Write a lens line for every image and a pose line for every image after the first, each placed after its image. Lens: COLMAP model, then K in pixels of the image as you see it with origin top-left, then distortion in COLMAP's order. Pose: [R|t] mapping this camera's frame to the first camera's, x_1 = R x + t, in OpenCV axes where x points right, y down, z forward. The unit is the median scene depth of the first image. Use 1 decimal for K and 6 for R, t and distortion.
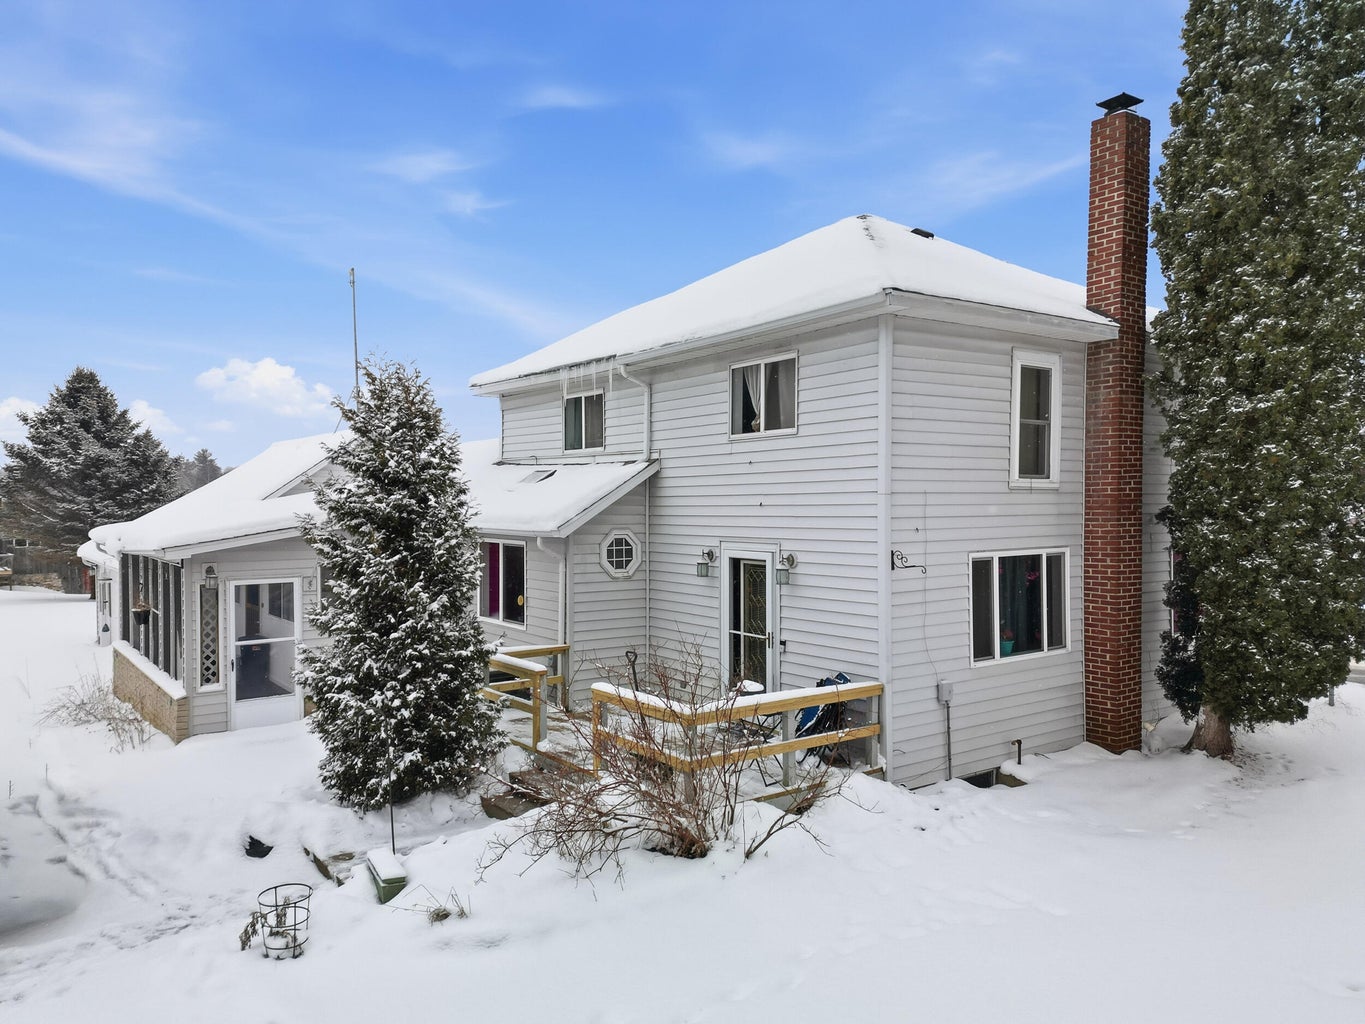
lens RADIAL K [[968.2, 0, 657.8], [0, 968.2, 528.6], [0, 0, 1]] dist [0.090363, -0.079309]
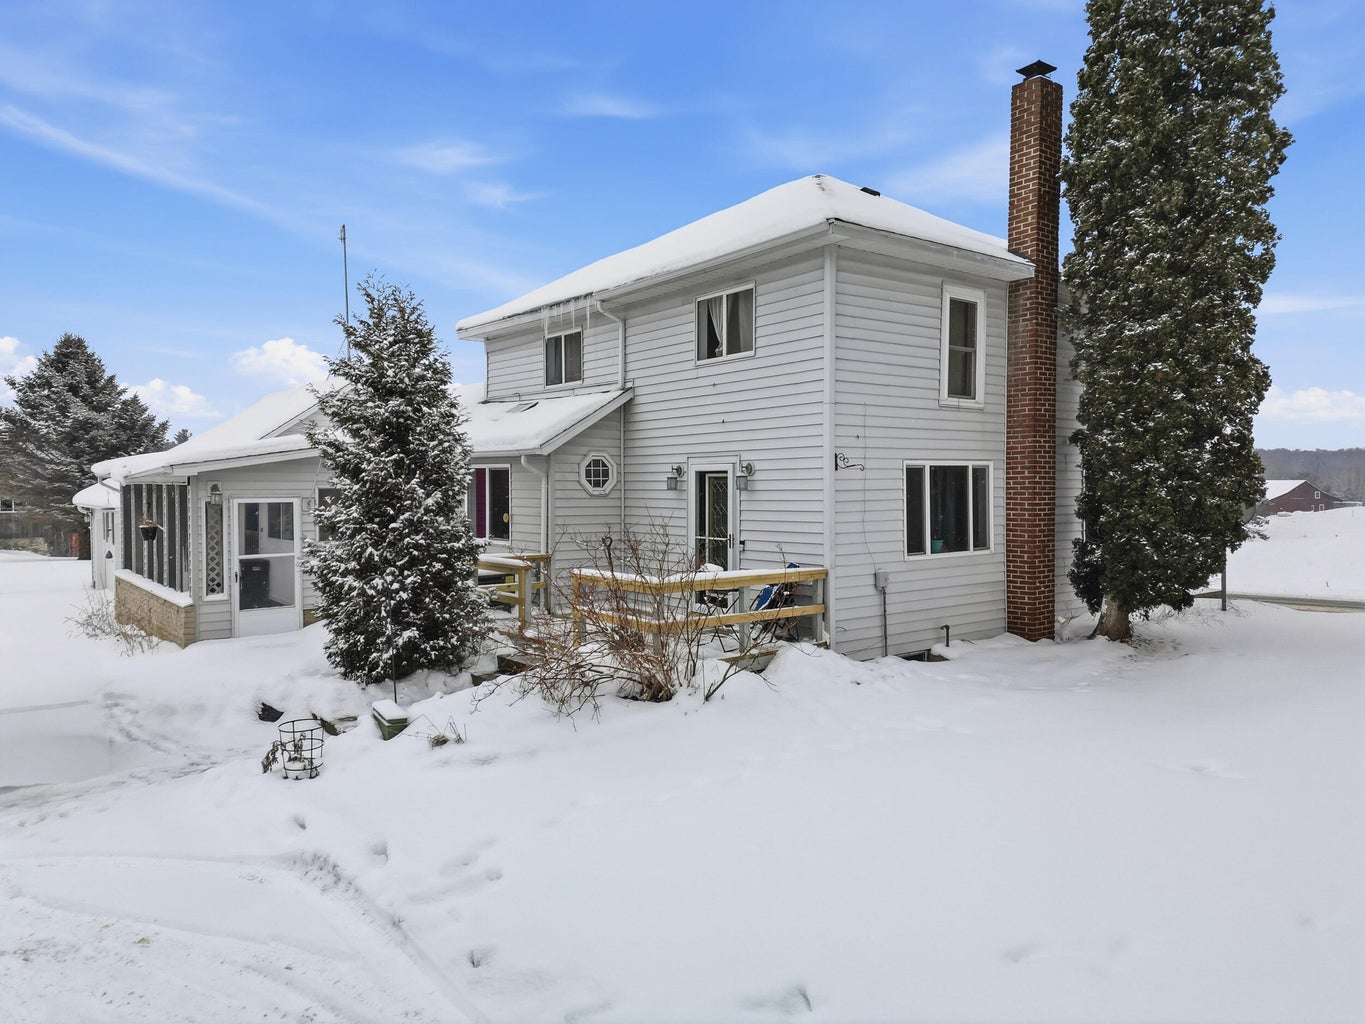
lens RADIAL K [[938.1, 0, 682.5], [0, 938.1, 512.0], [0, 0, 1]] dist [0.092970, -0.086806]
pose [[0.998767, -0.000977, 0.049627, 0.005911], [0.000997, 0.999999, -0.000377, 0.085117], [-0.049627, 0.000426, 0.998768, -0.086469]]
